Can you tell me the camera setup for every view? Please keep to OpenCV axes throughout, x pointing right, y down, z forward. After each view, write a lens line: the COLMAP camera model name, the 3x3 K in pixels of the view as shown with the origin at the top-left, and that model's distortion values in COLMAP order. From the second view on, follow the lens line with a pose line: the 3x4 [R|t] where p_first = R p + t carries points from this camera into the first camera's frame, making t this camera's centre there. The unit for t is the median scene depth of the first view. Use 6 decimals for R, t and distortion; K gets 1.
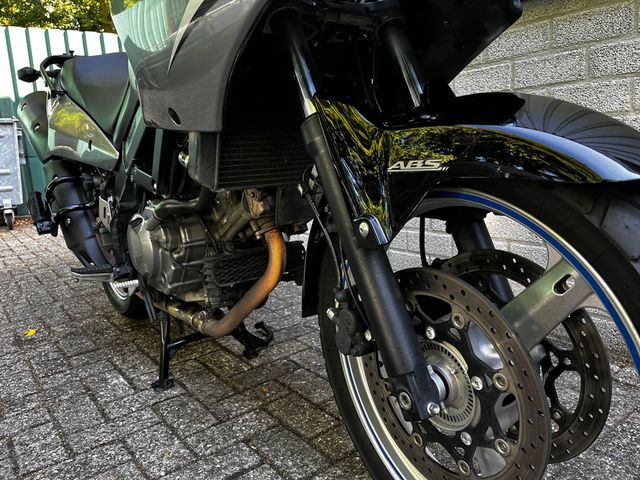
lens RADIAL K [[488.5, 0, 329.5], [0, 488.5, 244.7], [0, 0, 1]] dist [0.052458, -0.073387]
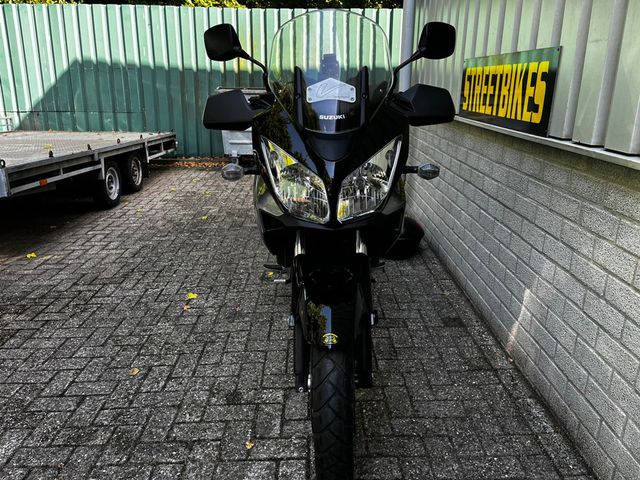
lens RADIAL K [[488.5, 0, 321.8], [0, 488.5, 241.4], [0, 0, 1]] dist [0.052458, -0.073387]
pose [[0.800609, 0.236484, -0.550545, 0.904150], [-0.155894, 0.969388, 0.189693, -0.553279], [0.578552, -0.066044, 0.812968, -0.595836]]
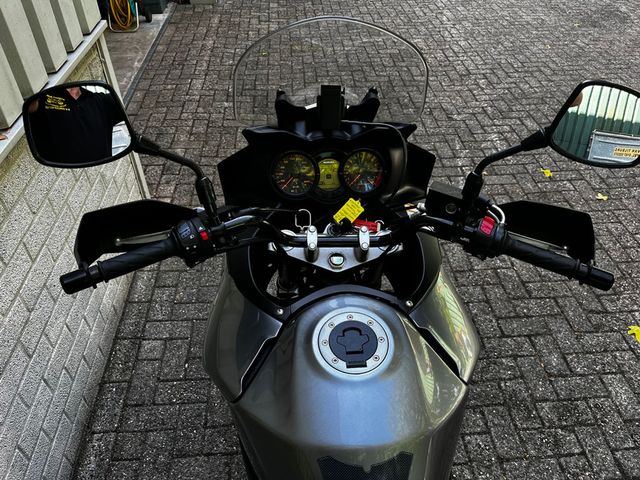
lens RADIAL K [[497.2, 0, 326.1], [0, 497.2, 238.0], [0, 0, 1]] dist [0.015364, 0.002993]
pose [[-0.836739, -0.312003, 0.450025, -0.499169], [0.143971, 0.667557, 0.730507, -1.313380], [-0.528338, 0.676034, -0.513651, 1.300342]]
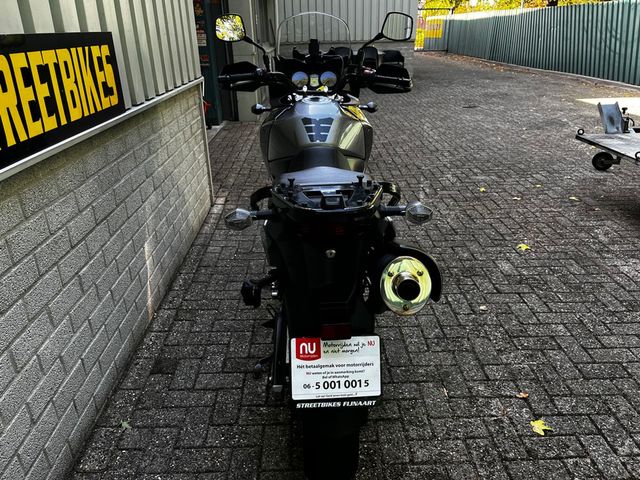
lens RADIAL K [[488.5, 0, 328.8], [0, 488.5, 240.9], [0, 0, 1]] dist [0.052458, -0.073387]
pose [[-0.813612, -0.168431, 0.556477, -1.543928], [0.164909, 0.850958, 0.498673, -1.159923], [-0.557531, 0.497495, -0.664574, 2.648373]]
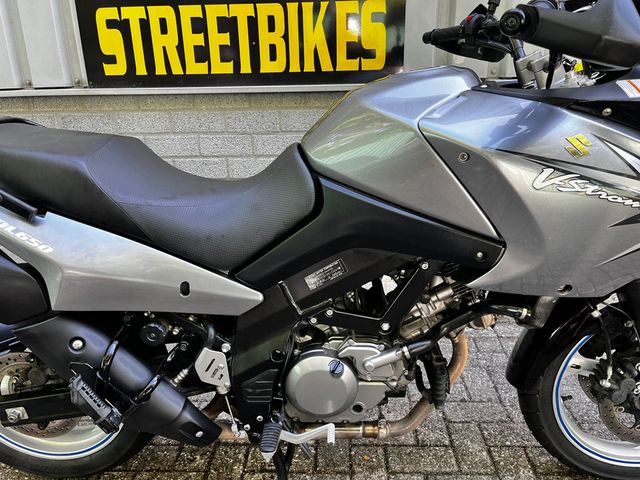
lens RADIAL K [[488.5, 0, 320.9], [0, 488.5, 243.2], [0, 0, 1]] dist [0.052458, -0.073387]
pose [[0.640589, -0.218045, 0.736276, -1.173726], [0.131312, 0.975819, 0.174739, -0.493295], [-0.756573, -0.015254, 0.653731, 0.478018]]
